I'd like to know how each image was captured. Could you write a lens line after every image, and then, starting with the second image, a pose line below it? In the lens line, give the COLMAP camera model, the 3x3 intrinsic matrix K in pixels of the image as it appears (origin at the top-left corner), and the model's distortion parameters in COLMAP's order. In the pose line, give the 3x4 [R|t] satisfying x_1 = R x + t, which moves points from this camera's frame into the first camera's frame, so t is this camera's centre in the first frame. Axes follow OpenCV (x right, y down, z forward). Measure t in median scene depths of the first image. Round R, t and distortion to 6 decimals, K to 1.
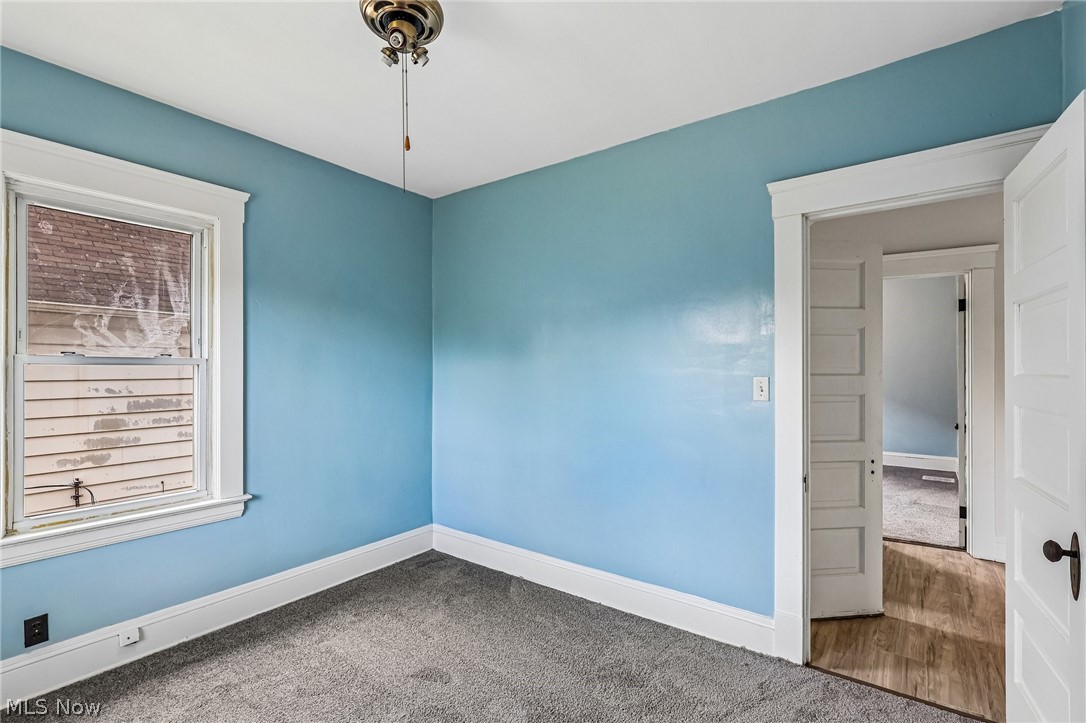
lens RADIAL K [[508.3, 0, 536.8], [0, 508.3, 368.9], [0, 0, 1]] dist [0.000661, -0.000038]
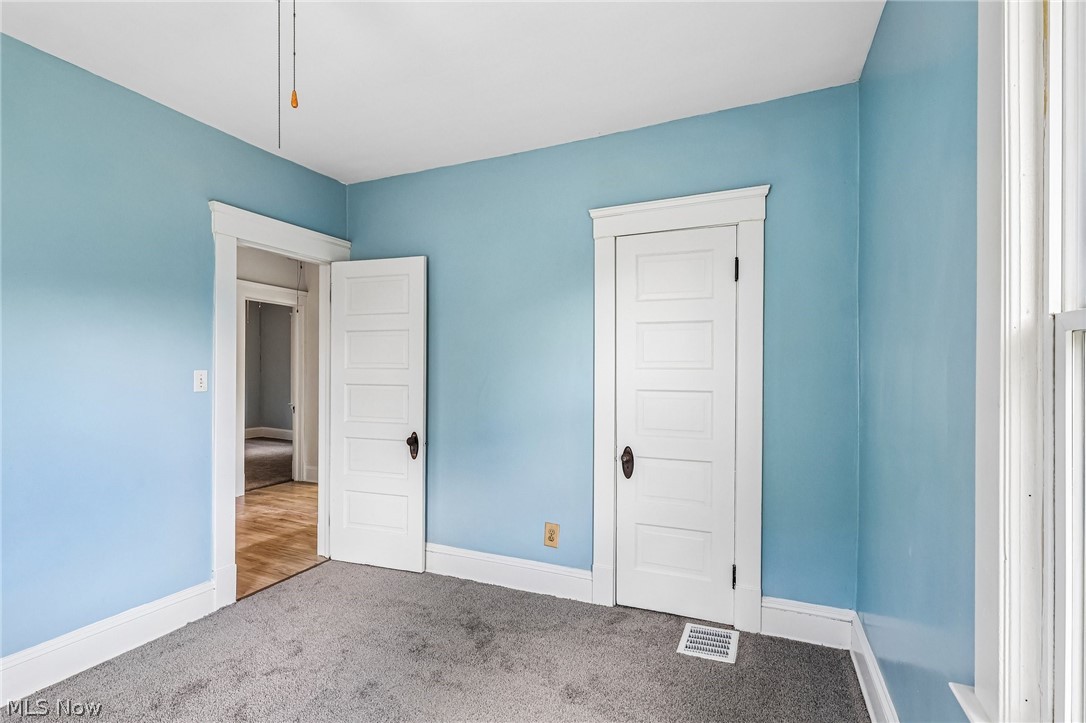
lens RADIAL K [[505.2, 0, 547.2], [0, 505.2, 367.8], [0, 0, 1]] dist [0.001457, 0.000107]
pose [[-0.238910, -0.000365, 0.971042, -0.834559], [-0.006960, 0.999975, -0.001337, 0.006998], [-0.971017, -0.007078, -0.238906, 0.544017]]
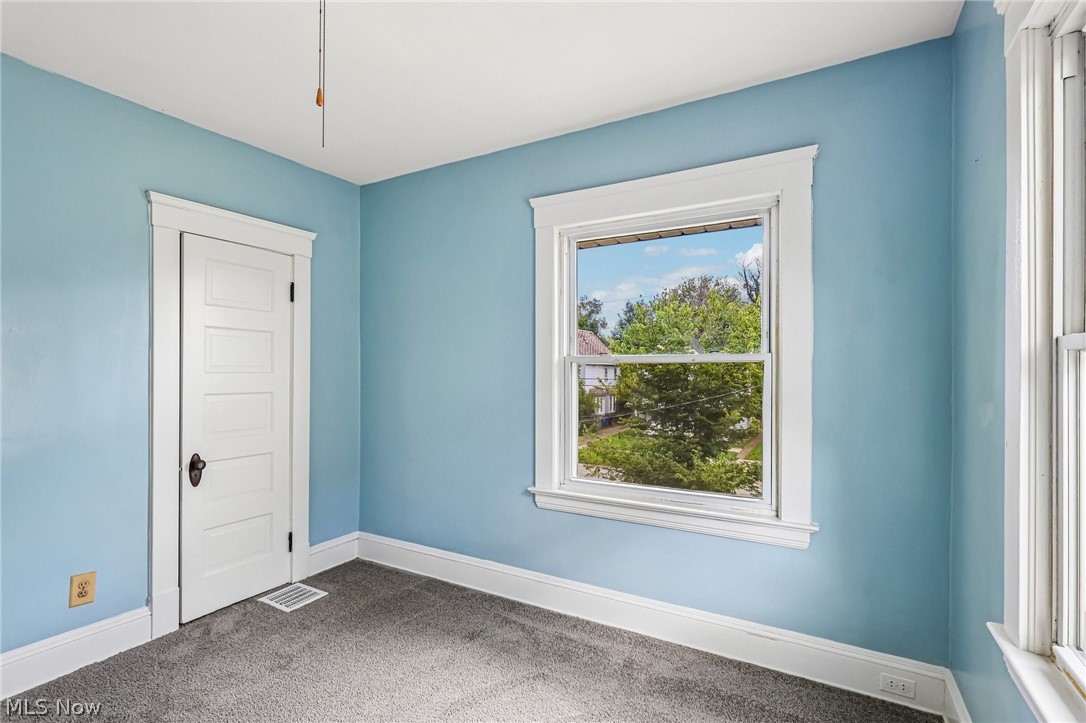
lens RADIAL K [[508.3, 0, 536.8], [0, 508.3, 368.9], [0, 0, 1]] dist [0.000661, -0.000038]
pose [[-0.993141, -0.001932, -0.116906, -0.356776], [-0.000473, 0.999922, -0.012503, 0.011444], [0.116921, -0.012362, -0.993064, 1.319485]]
